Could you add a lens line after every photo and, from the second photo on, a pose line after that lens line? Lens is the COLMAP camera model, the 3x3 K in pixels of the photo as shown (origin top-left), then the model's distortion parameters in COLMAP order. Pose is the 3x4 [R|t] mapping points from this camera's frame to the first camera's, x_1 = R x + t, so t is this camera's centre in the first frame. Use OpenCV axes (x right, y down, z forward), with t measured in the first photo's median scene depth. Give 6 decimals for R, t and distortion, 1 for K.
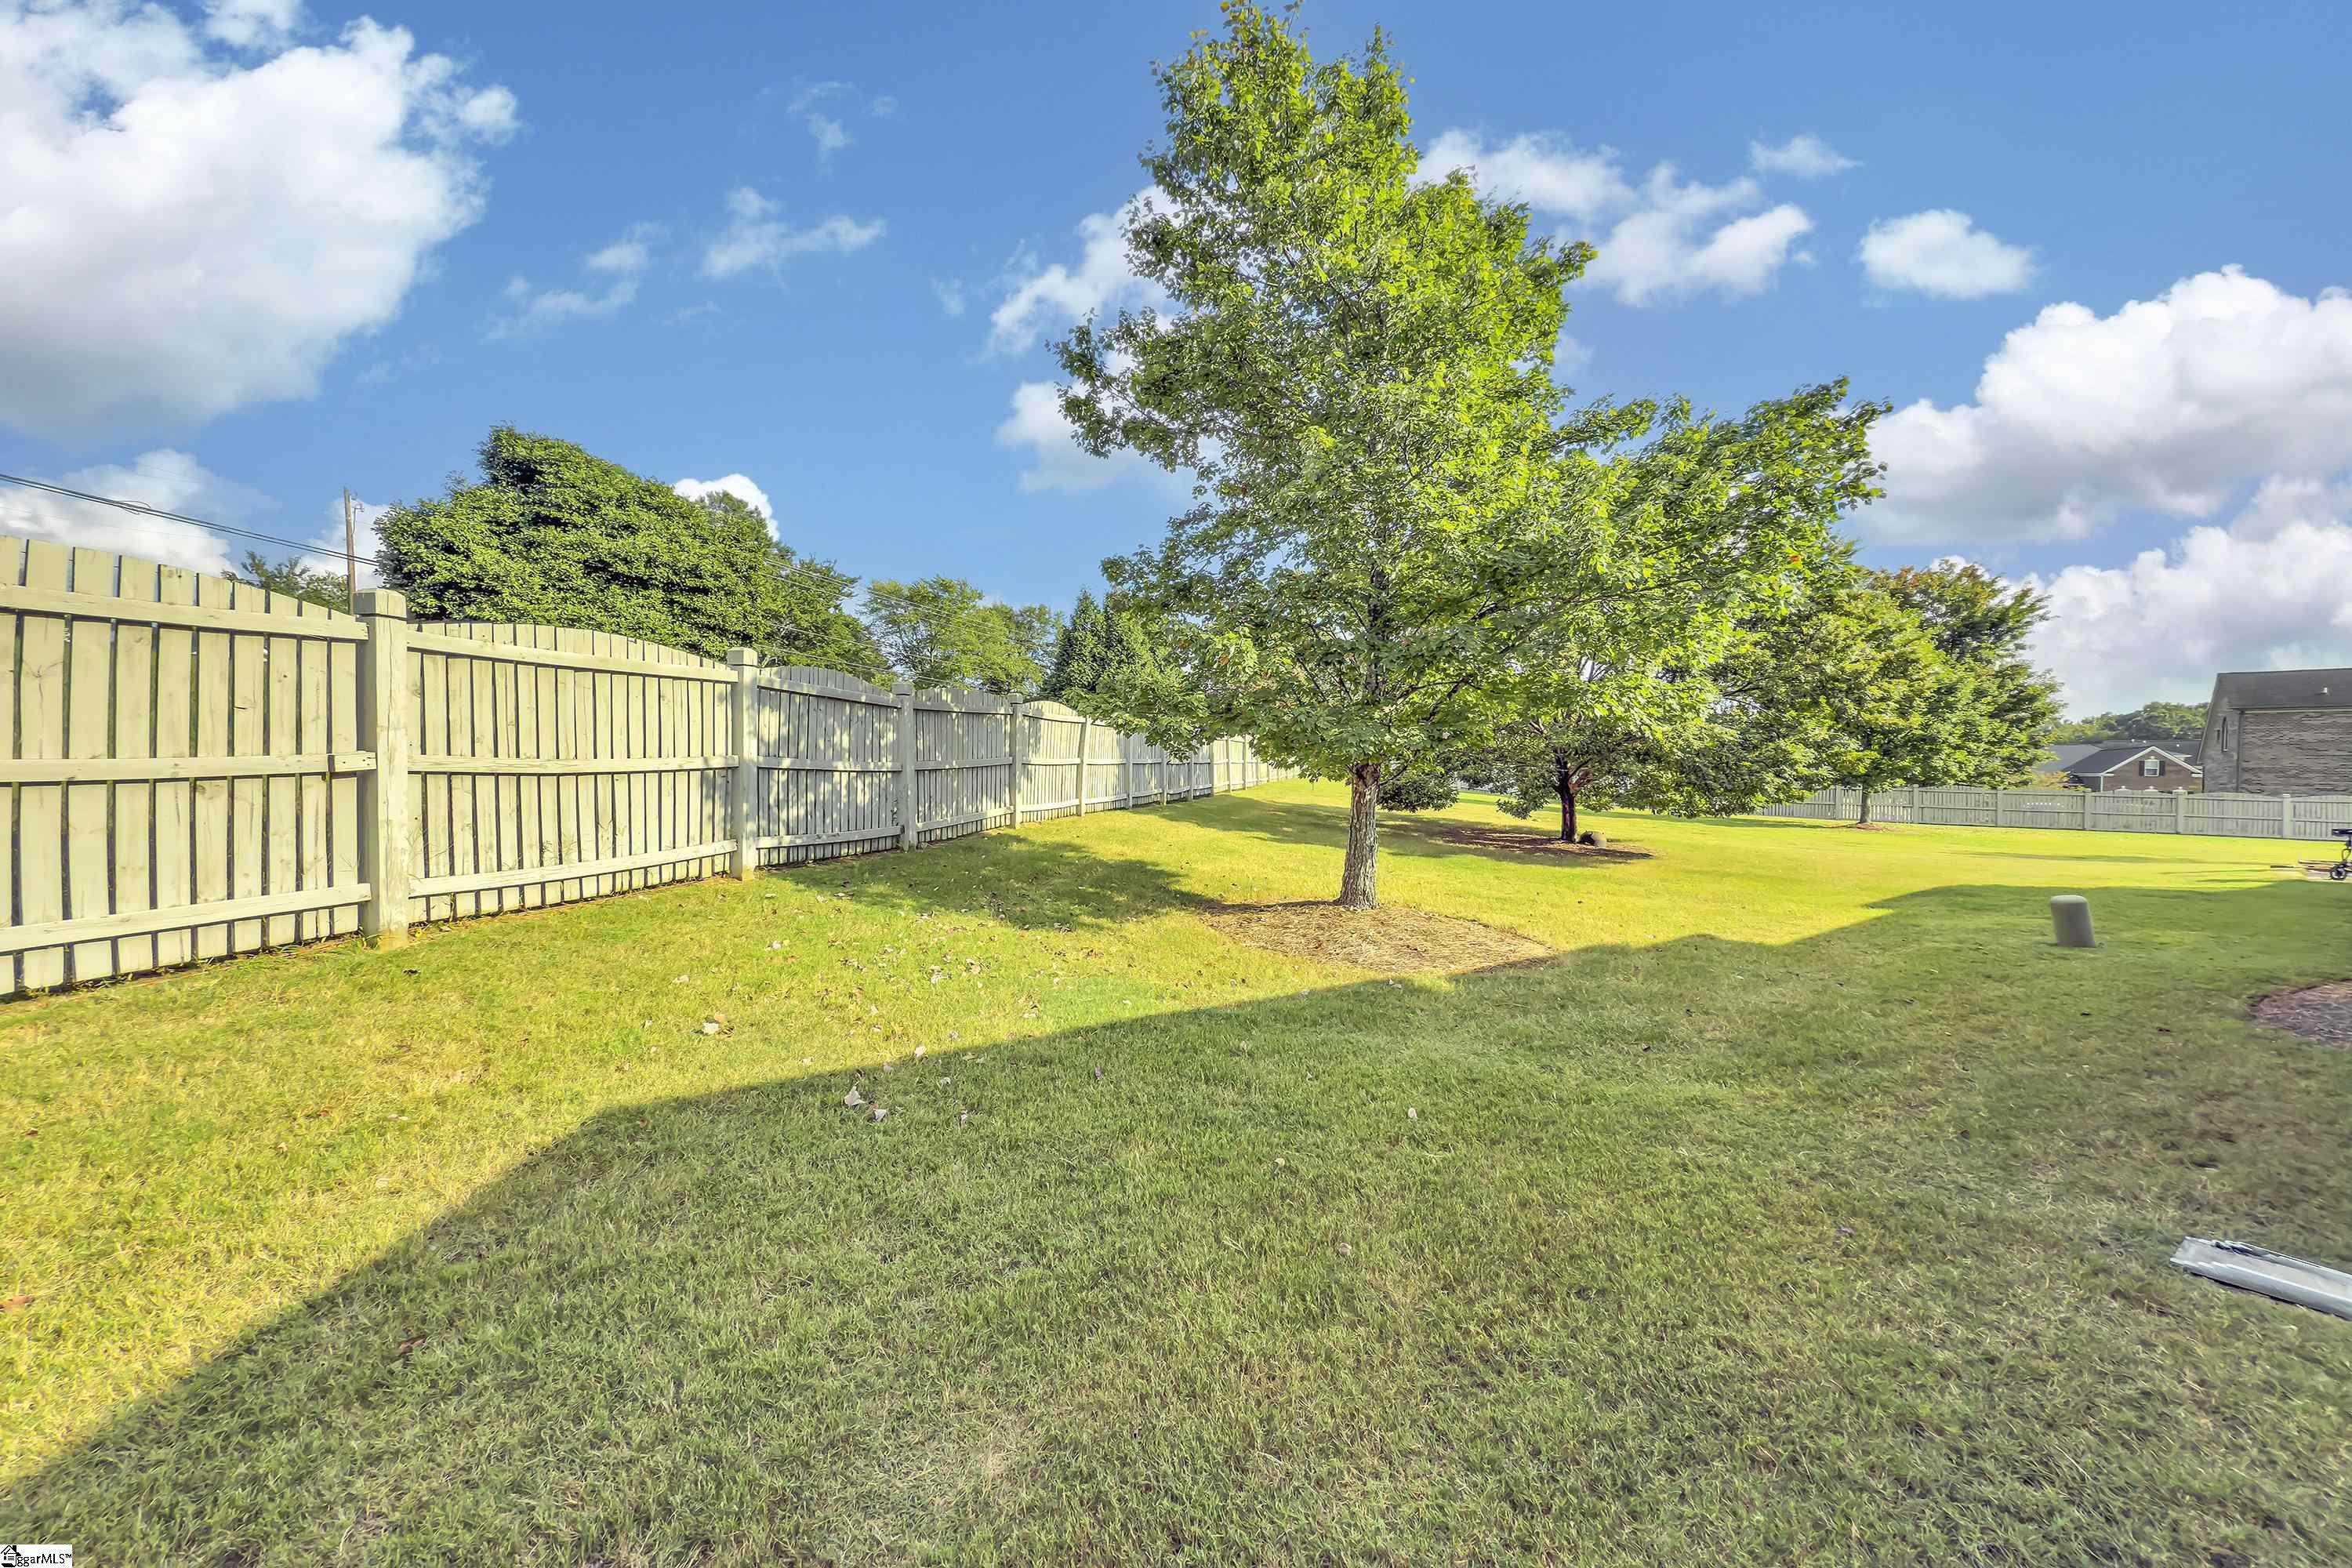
lens RADIAL K [[944.3, 0, 1182.6], [0, 944.3, 778.4], [0, 0, 1]] dist [0.000201, 0.000269]
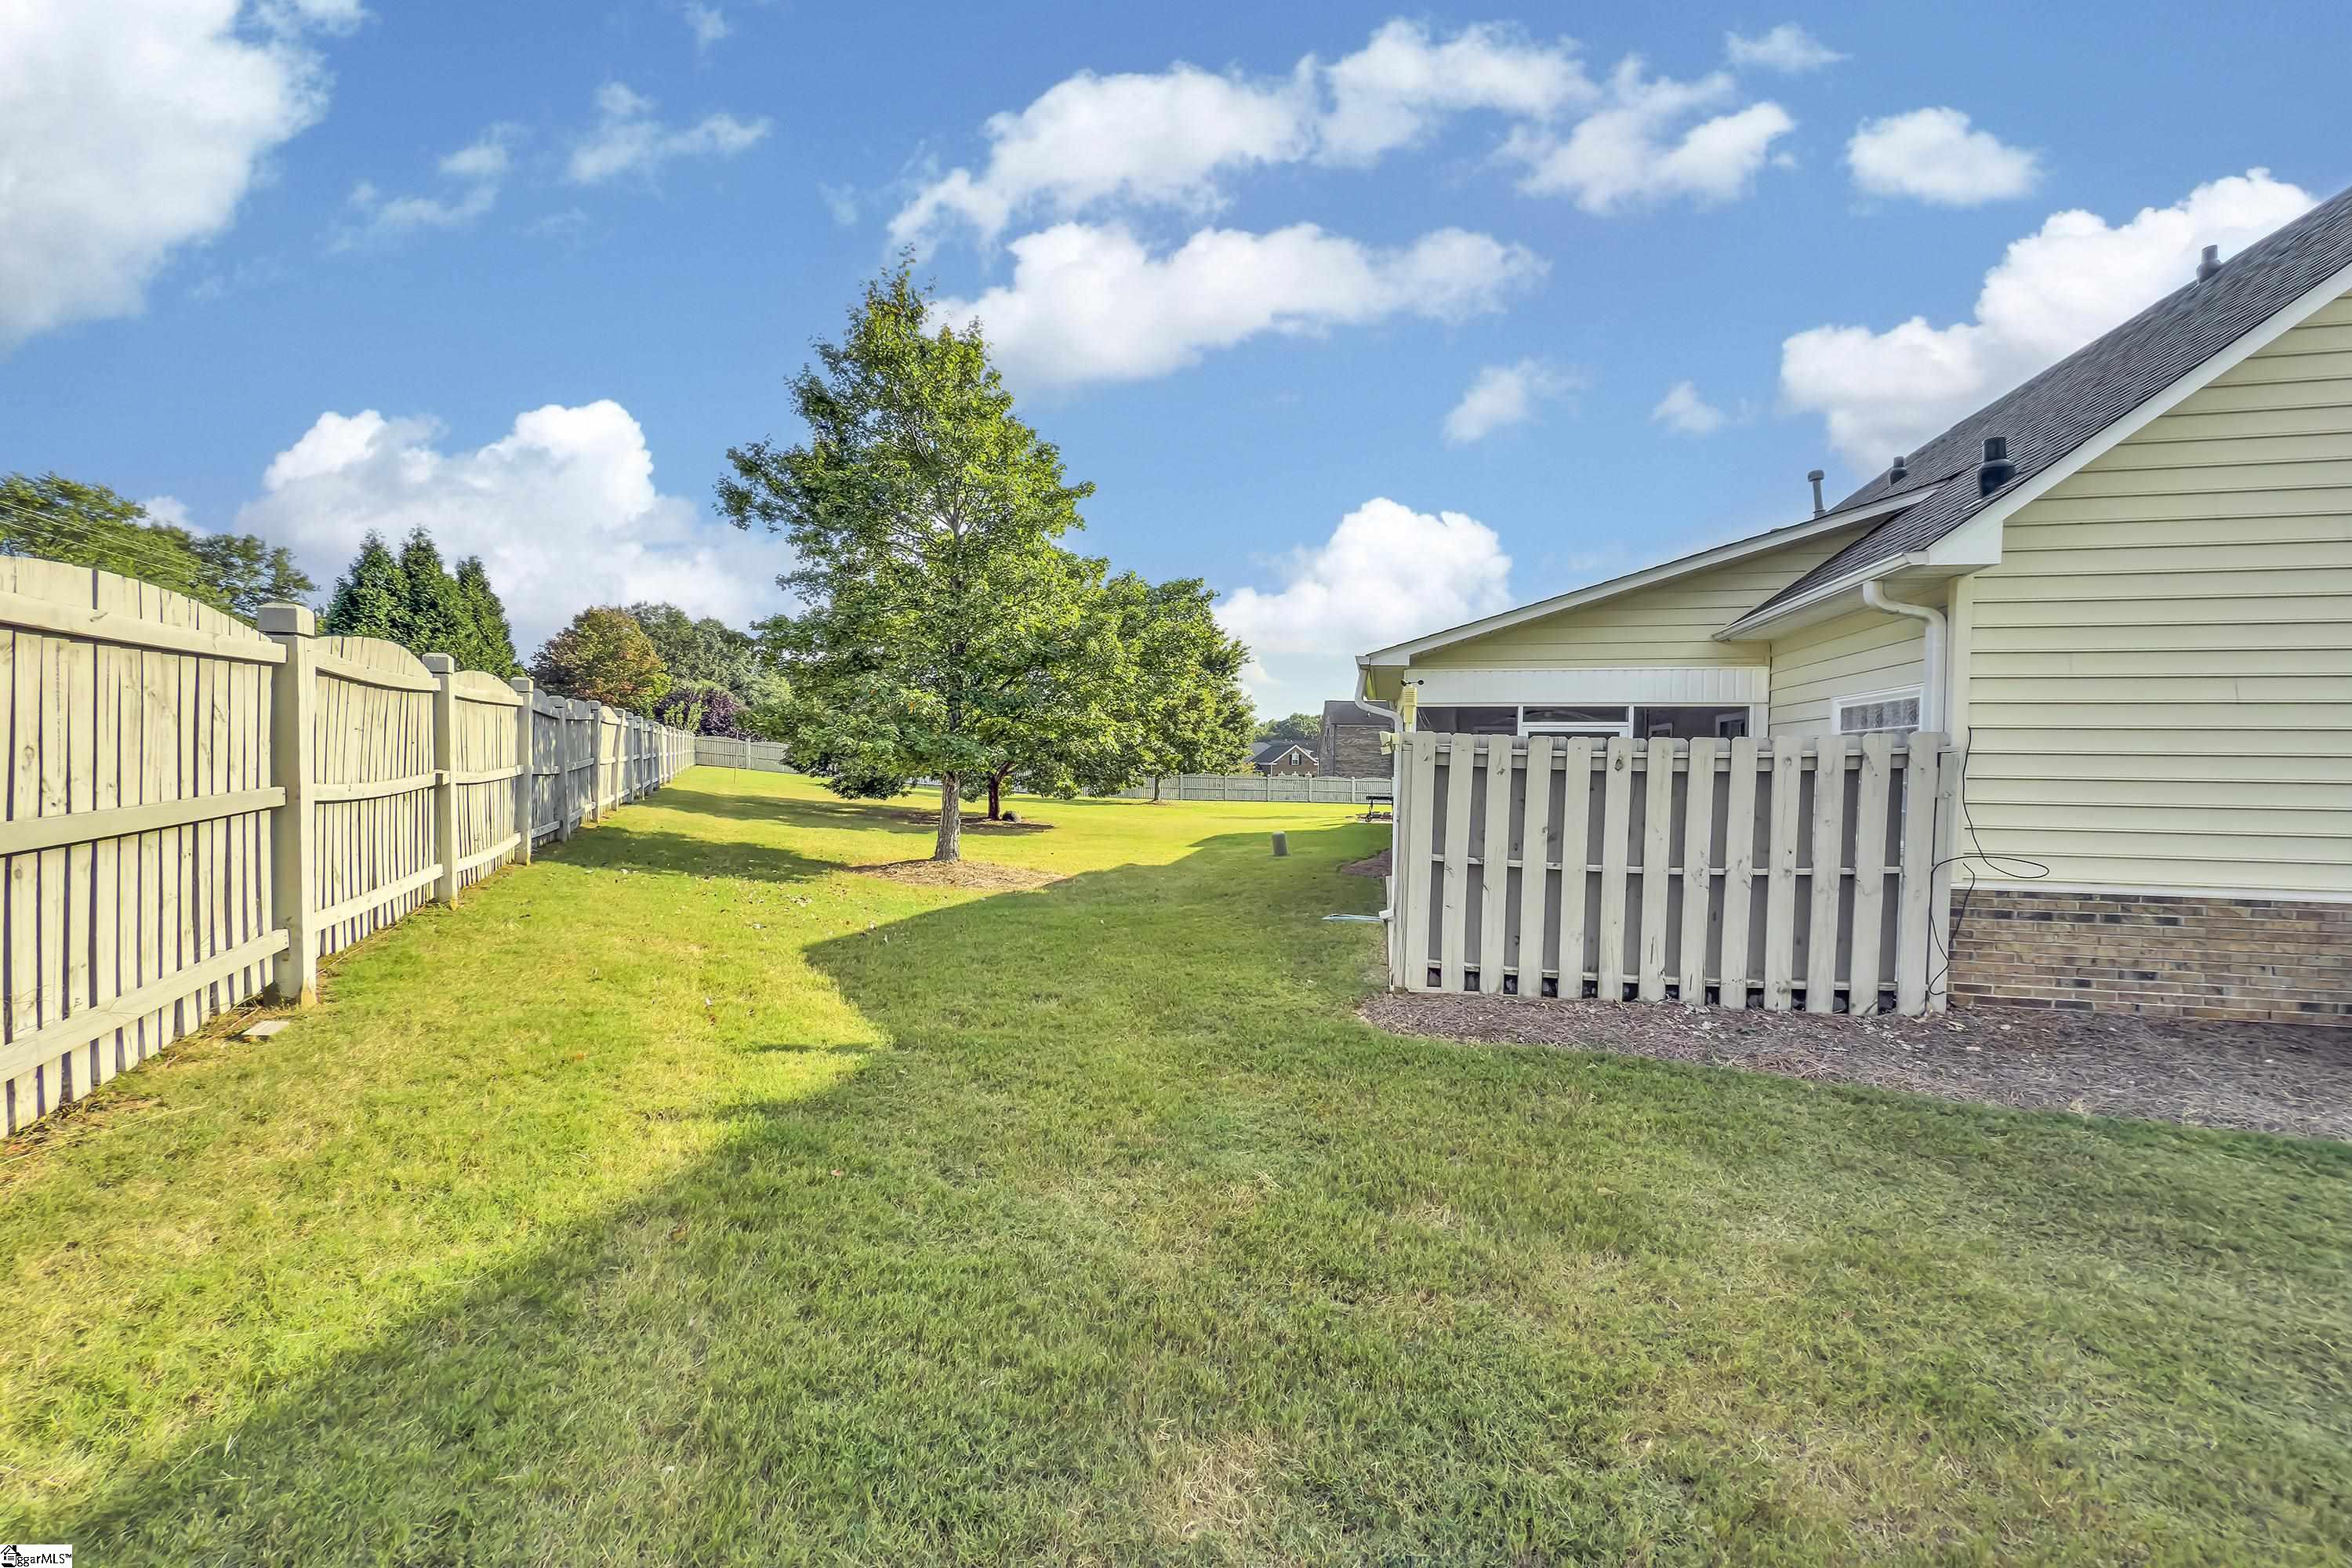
lens RADIAL K [[944.3, 0, 1182.6], [0, 944.3, 778.4], [0, 0, 1]] dist [0.000201, 0.000269]
pose [[0.776602, -0.009684, 0.629917, -0.232263], [0.001145, 0.999902, 0.013961, -0.008898], [-0.629990, -0.010121, 0.776537, -0.206902]]
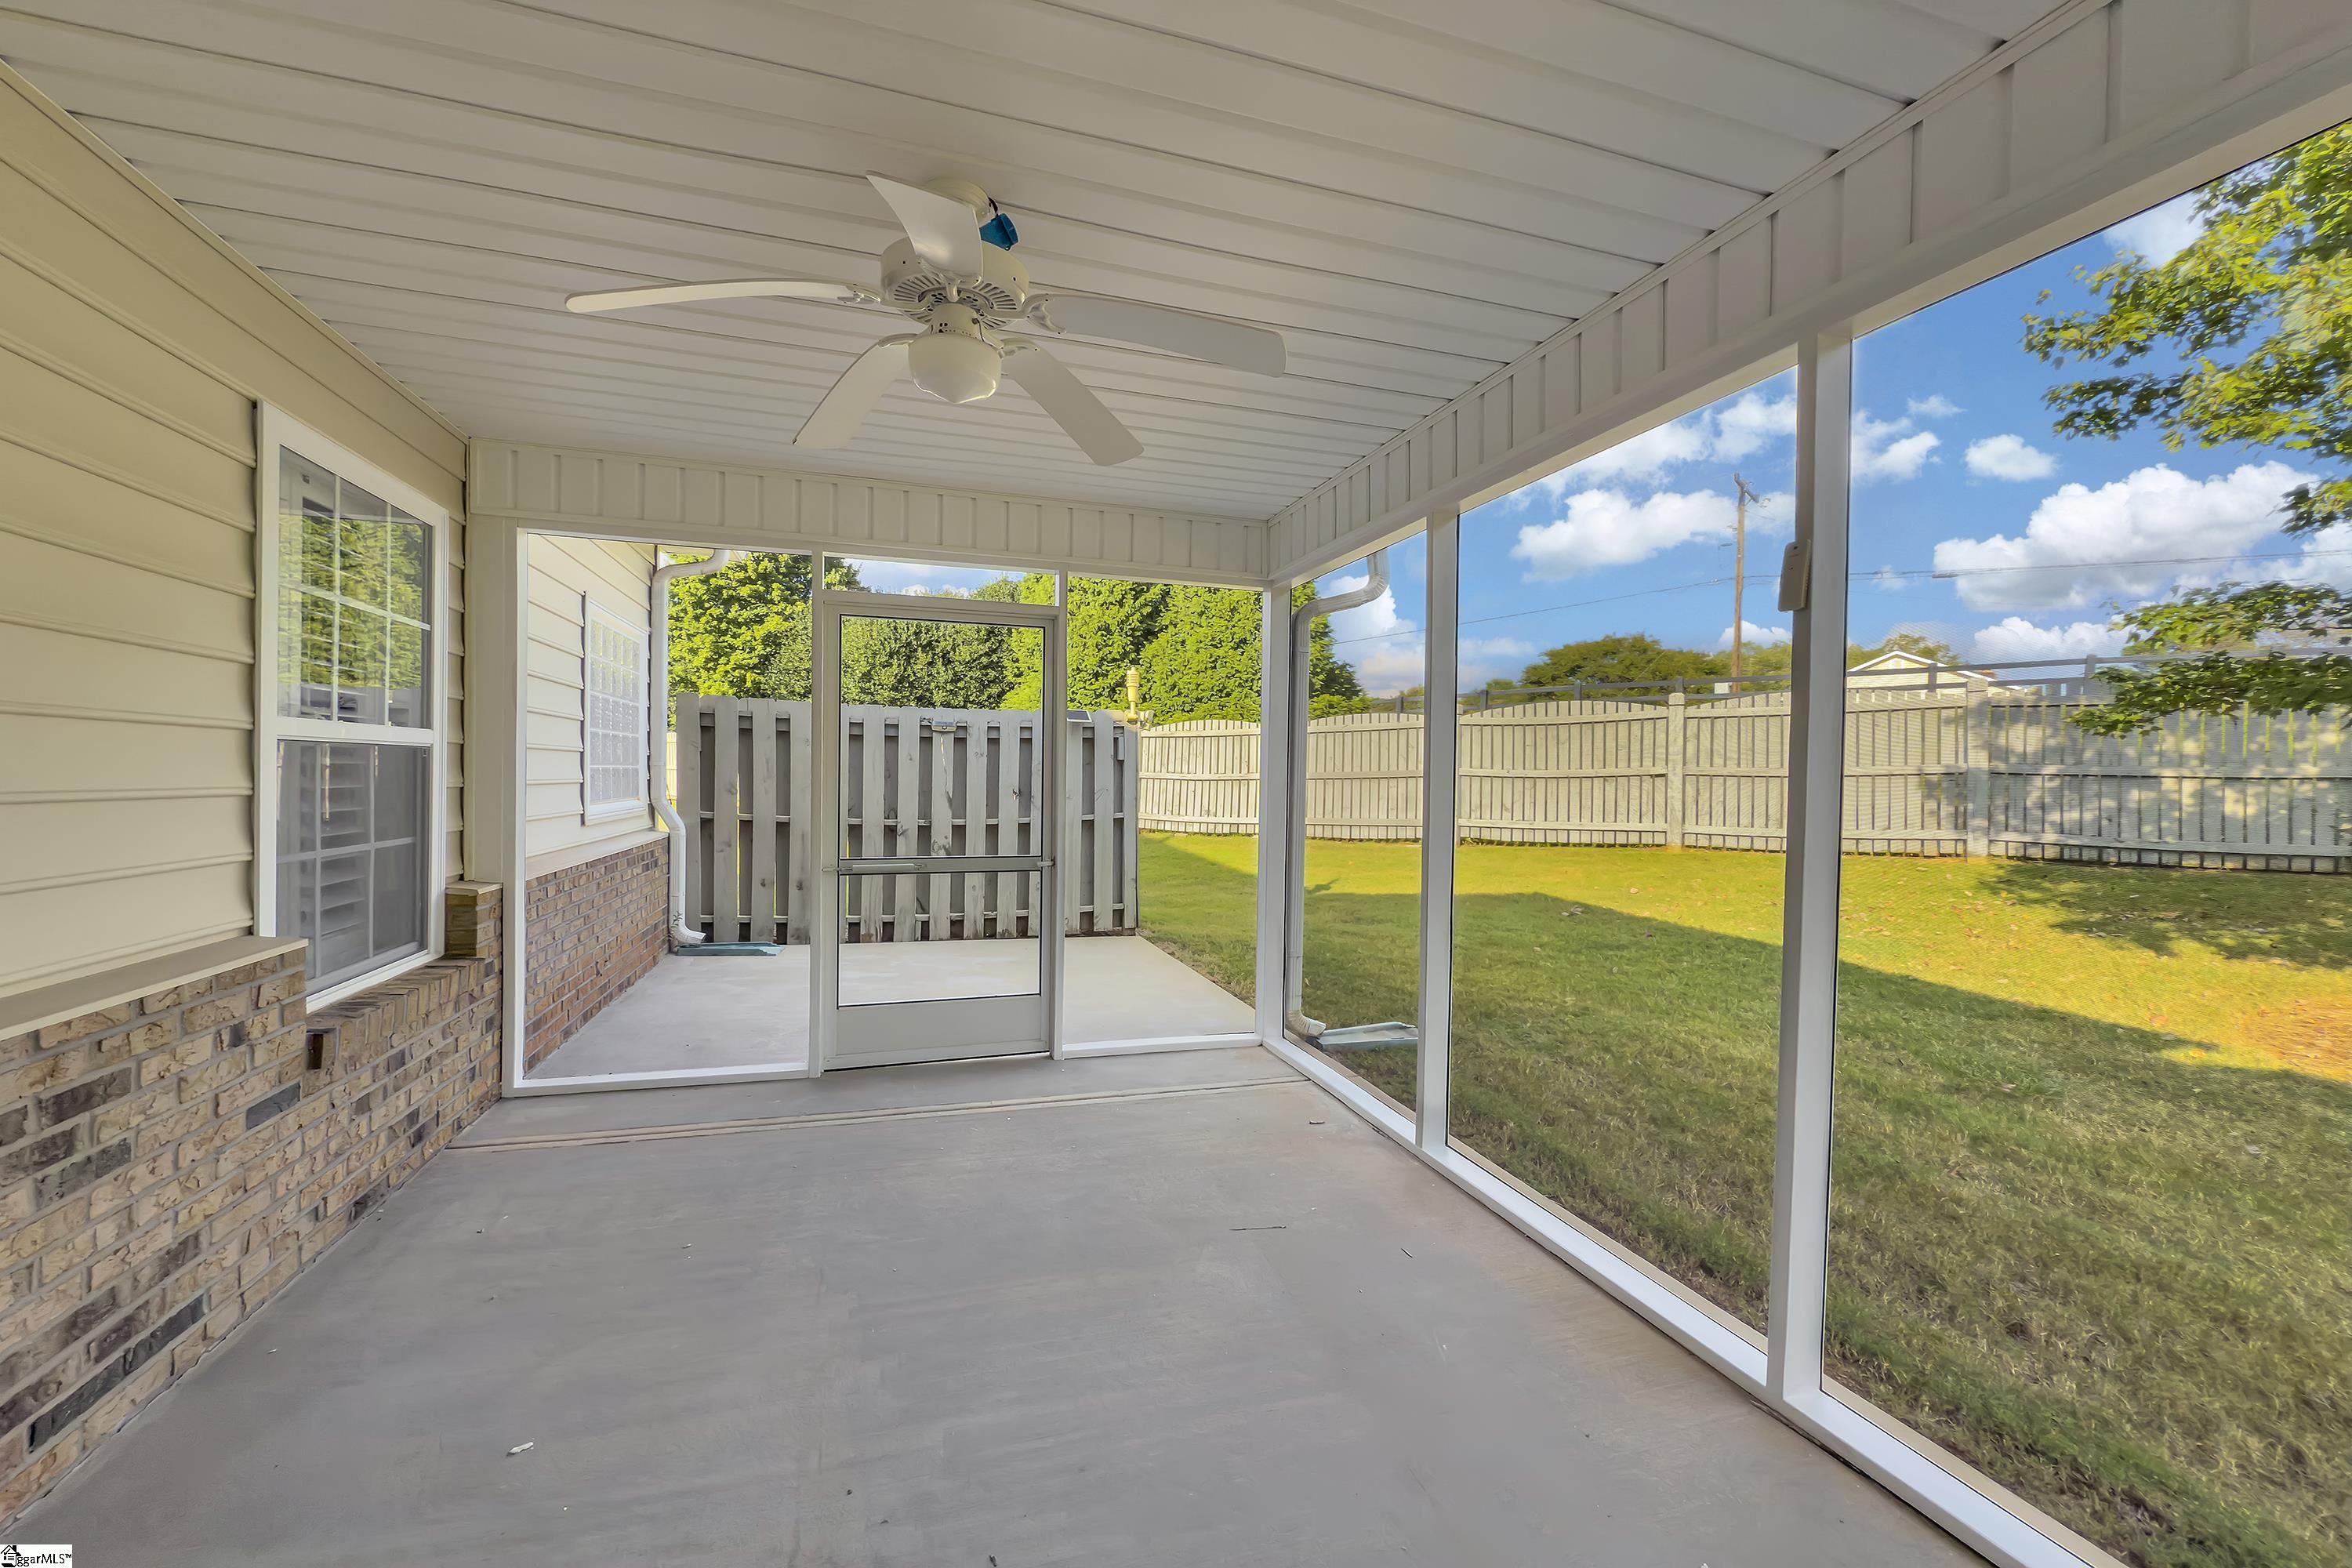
lens RADIAL K [[944.3, 0, 1182.6], [0, 944.3, 778.4], [0, 0, 1]] dist [0.000201, 0.000269]
pose [[-0.365550, -0.010482, -0.930732, 0.435537], [-0.025027, 0.999686, -0.001430, 0.009214], [0.930455, 0.022771, -0.365698, 0.192542]]
